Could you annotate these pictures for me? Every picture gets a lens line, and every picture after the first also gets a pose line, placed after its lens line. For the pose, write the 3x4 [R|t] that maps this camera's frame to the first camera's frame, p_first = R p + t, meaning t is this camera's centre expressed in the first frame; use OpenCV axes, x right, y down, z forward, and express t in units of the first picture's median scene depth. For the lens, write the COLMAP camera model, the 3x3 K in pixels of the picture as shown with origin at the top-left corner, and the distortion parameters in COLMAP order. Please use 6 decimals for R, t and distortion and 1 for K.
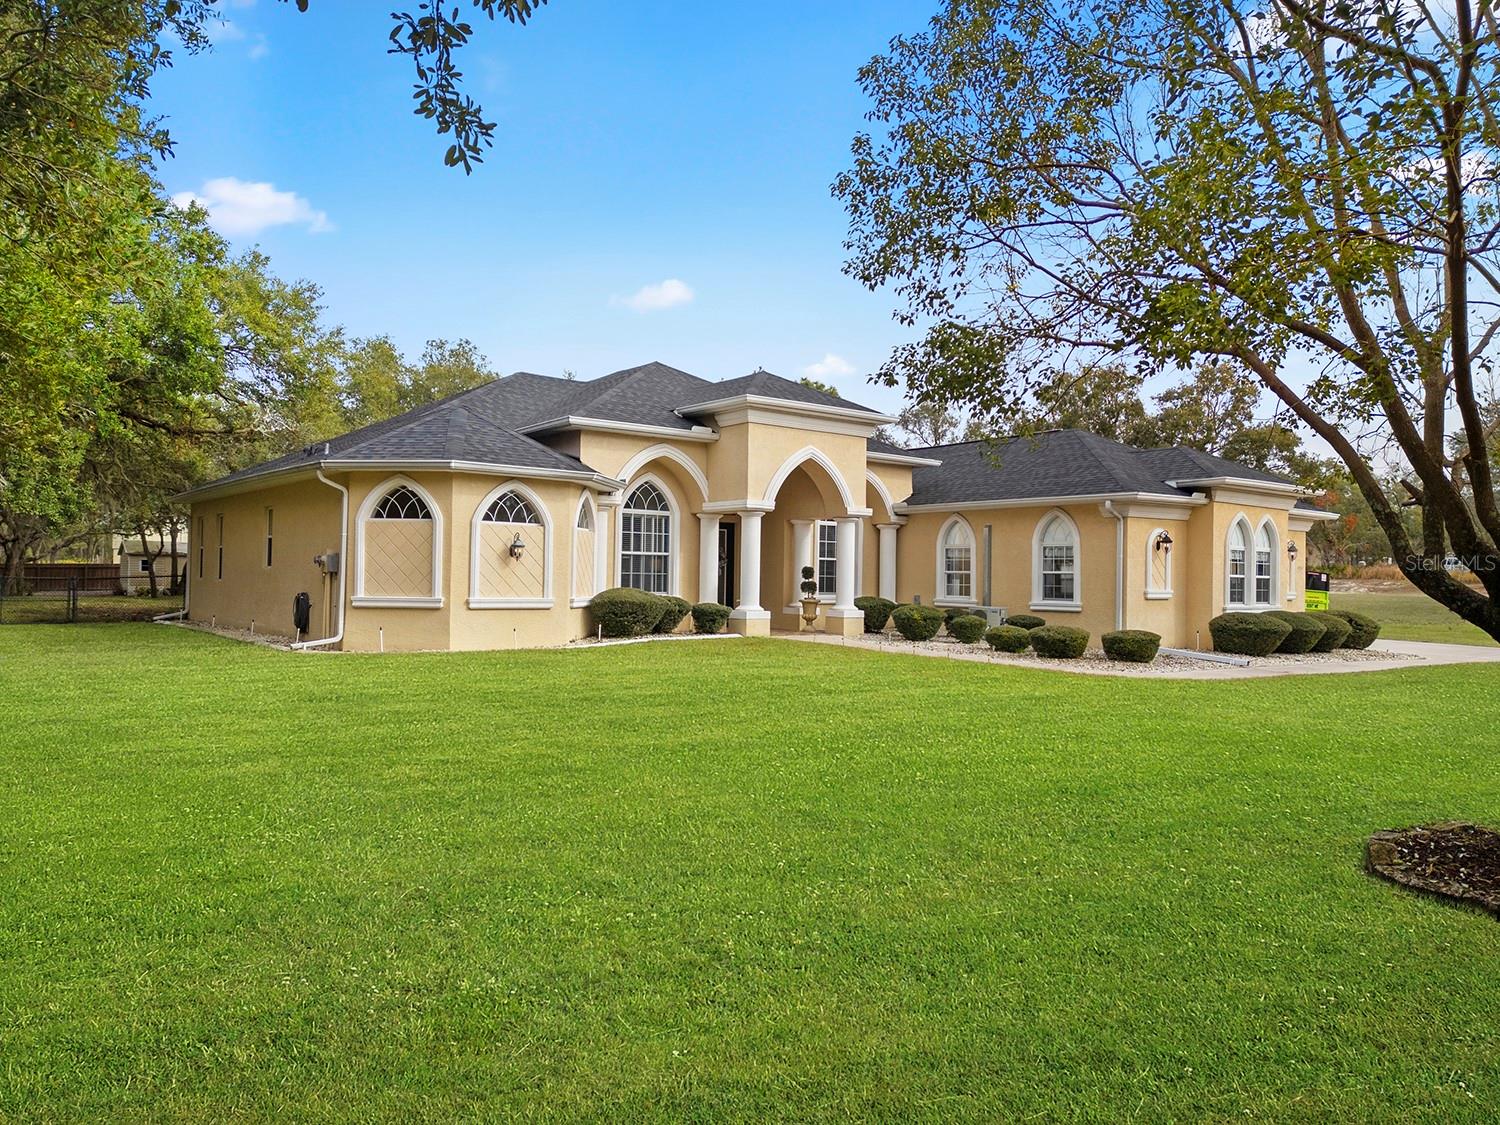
lens RADIAL K [[1095.2, 0, 742.3], [0, 1095.2, 556.4], [0, 0, 1]] dist [0.058157, -0.021629]
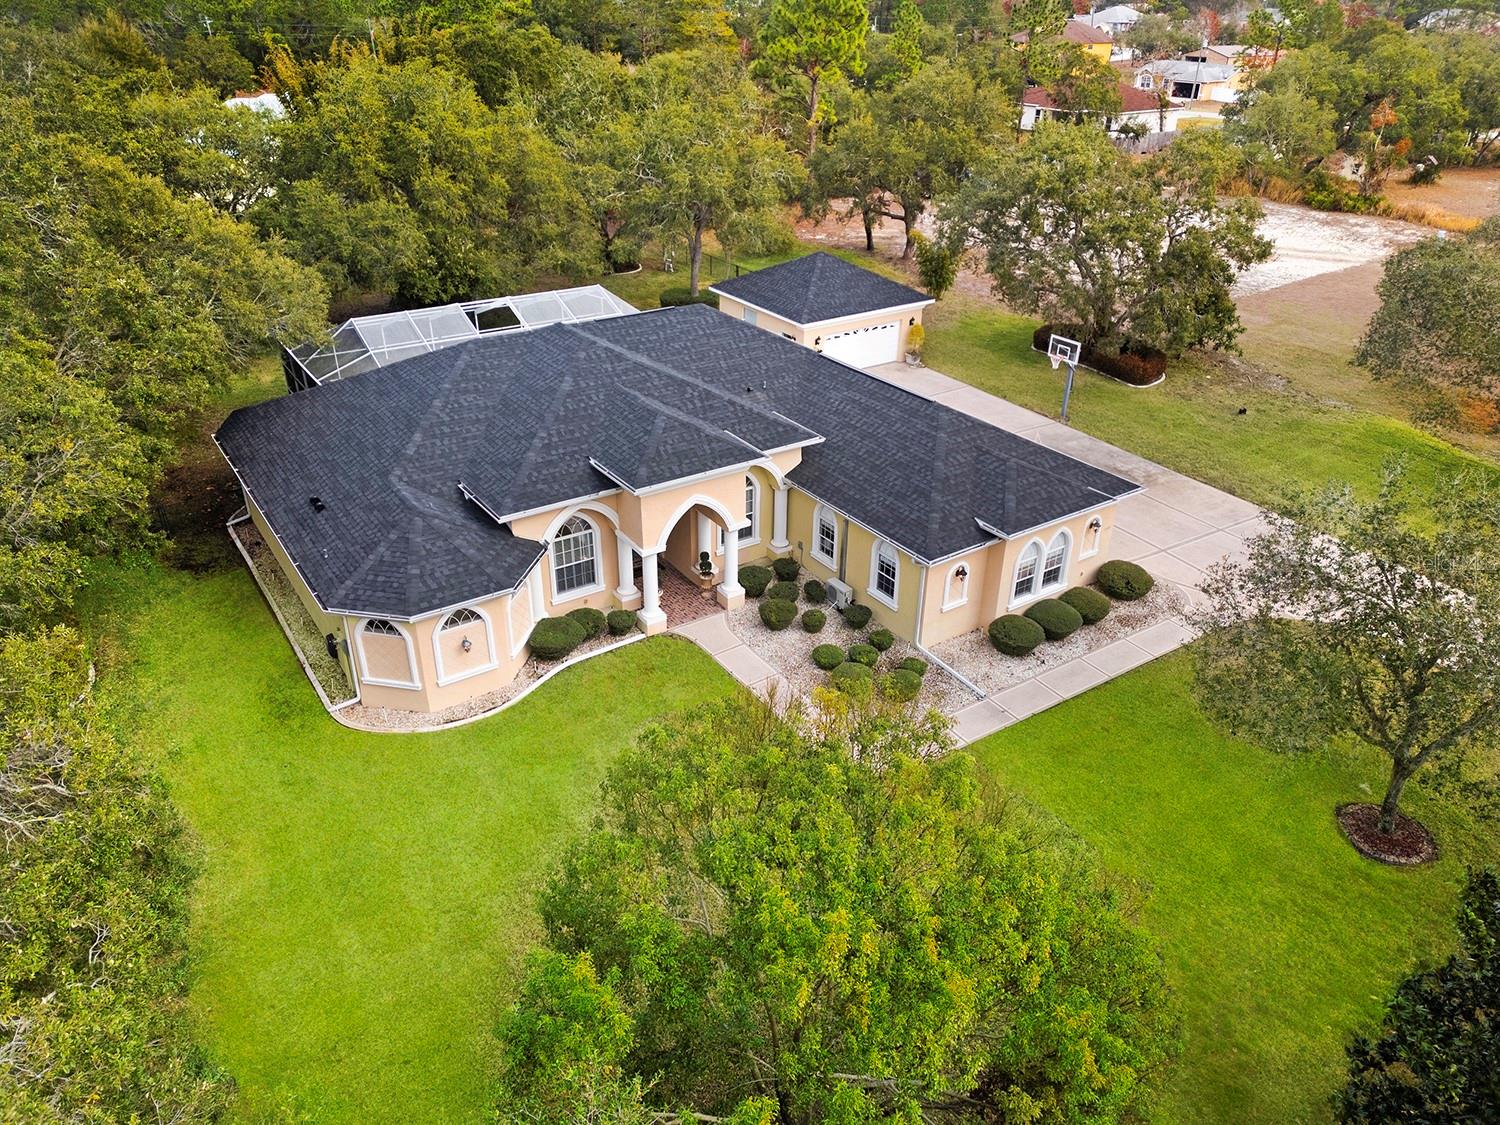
lens RADIAL K [[1095.2, 0, 754.7], [0, 1095.2, 572.3], [0, 0, 1]] dist [0.058157, -0.021629]
pose [[0.998203, 0.017417, -0.057336, 0.208370], [0.012252, 0.877297, 0.479791, -0.637920], [0.058657, -0.479632, 0.875507, -0.164596]]
